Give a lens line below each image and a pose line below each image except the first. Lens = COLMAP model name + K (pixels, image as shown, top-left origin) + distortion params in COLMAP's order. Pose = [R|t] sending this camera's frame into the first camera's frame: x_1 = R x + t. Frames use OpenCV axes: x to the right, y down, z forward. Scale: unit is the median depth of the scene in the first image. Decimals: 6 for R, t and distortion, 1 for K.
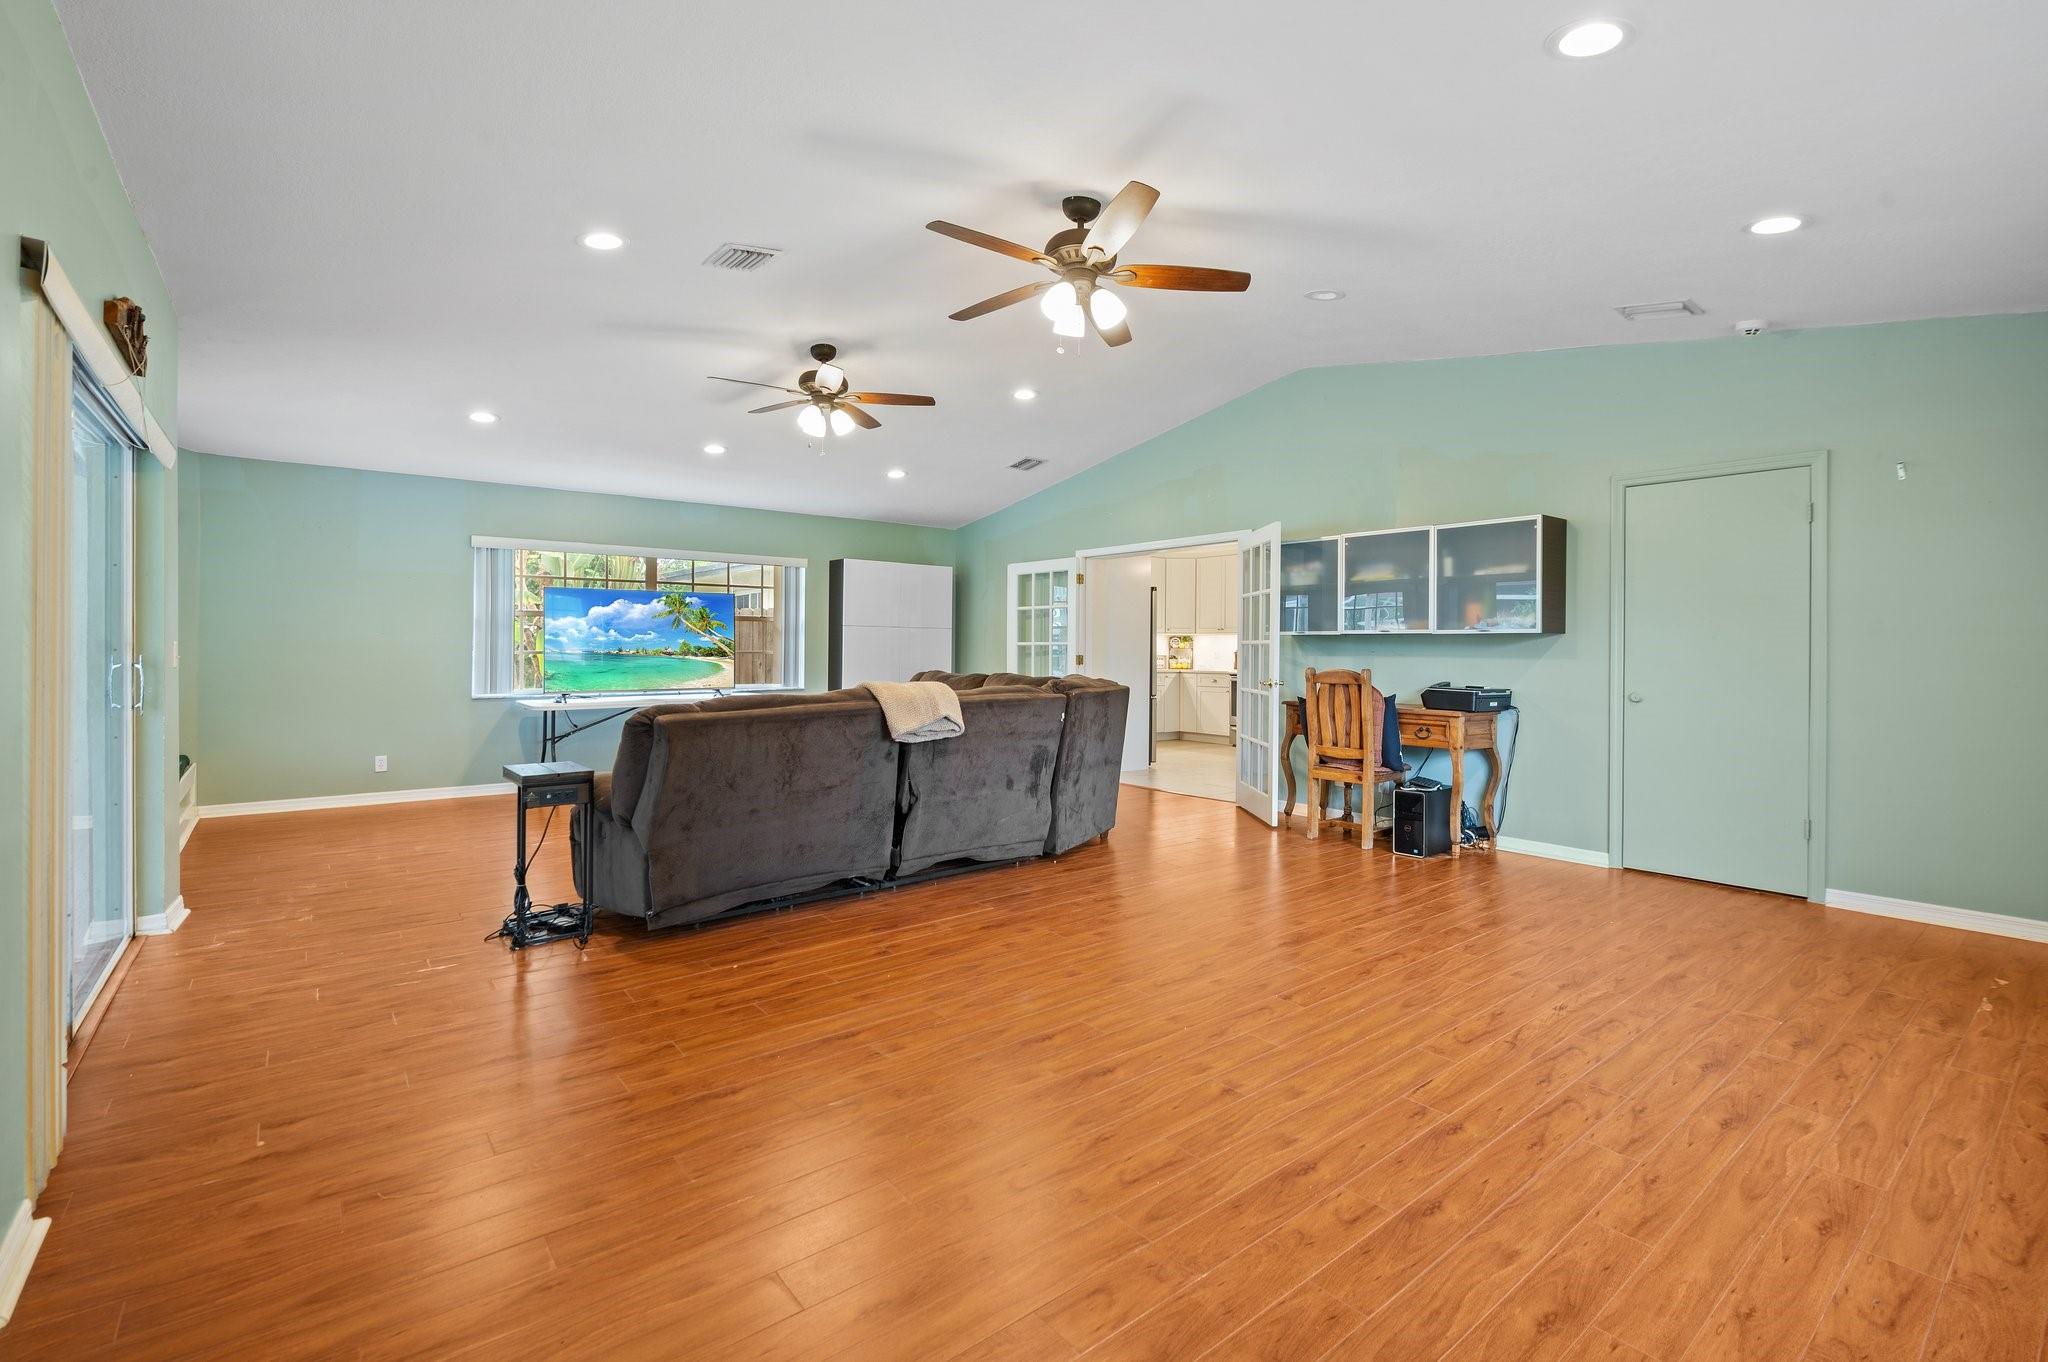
lens RADIAL K [[903.8, 0, 1034.6], [0, 903.8, 658.6], [0, 0, 1]] dist [0.004686, 0.000155]
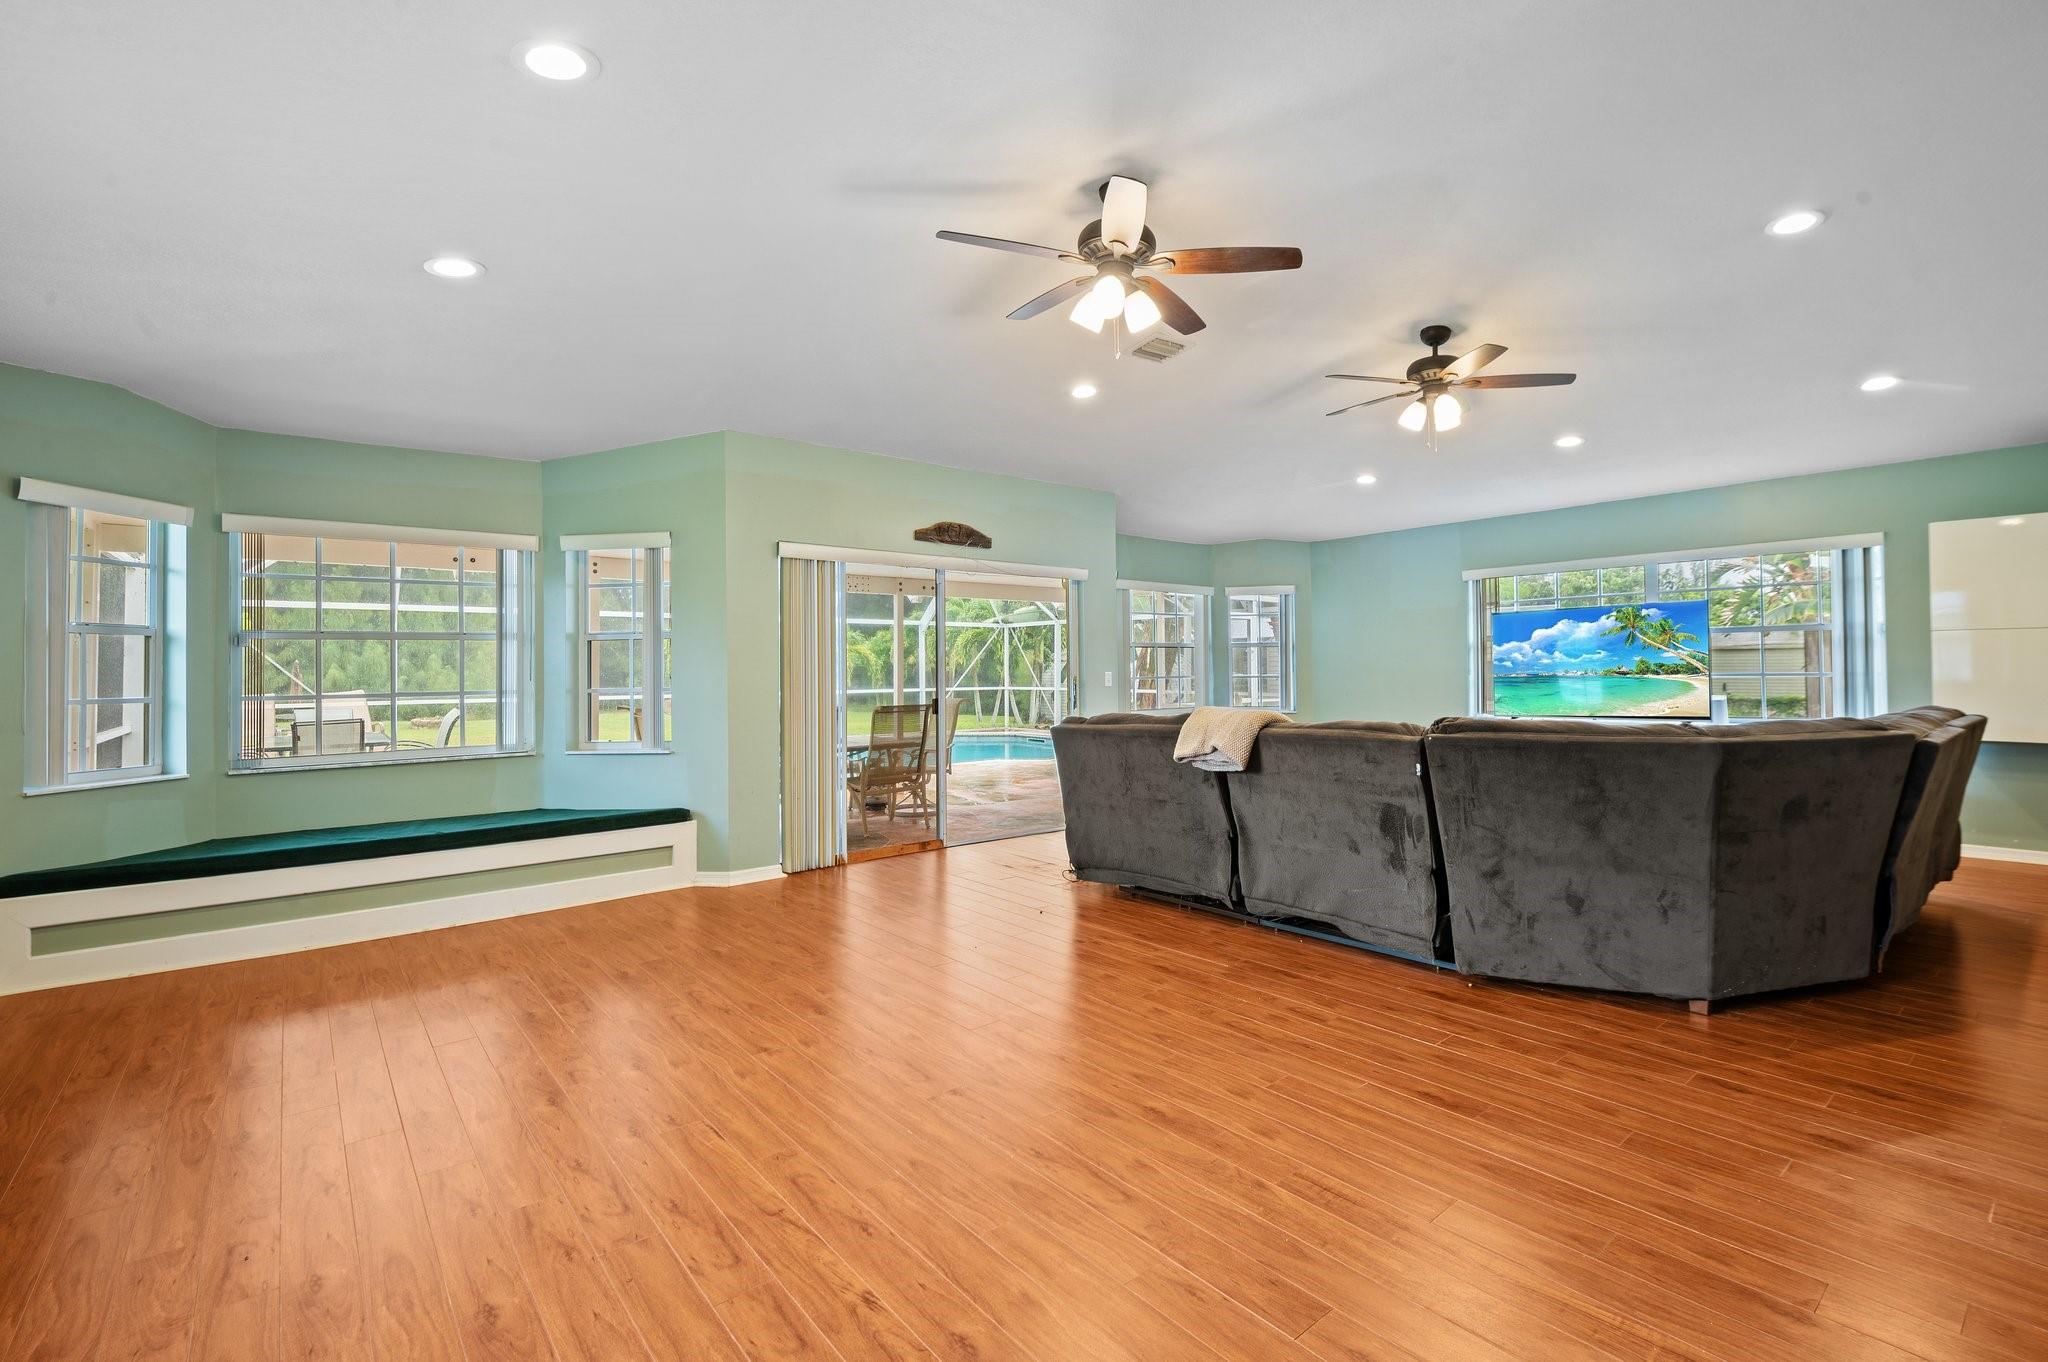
lens RADIAL K [[903.8, 0, 1034.6], [0, 903.8, 658.6], [0, 0, 1]] dist [0.004686, 0.000155]
pose [[0.012885, -0.025067, -0.999603, 0.853310], [0.002301, 0.999684, -0.025040, -0.004841], [0.999914, -0.001977, 0.012939, 0.803353]]
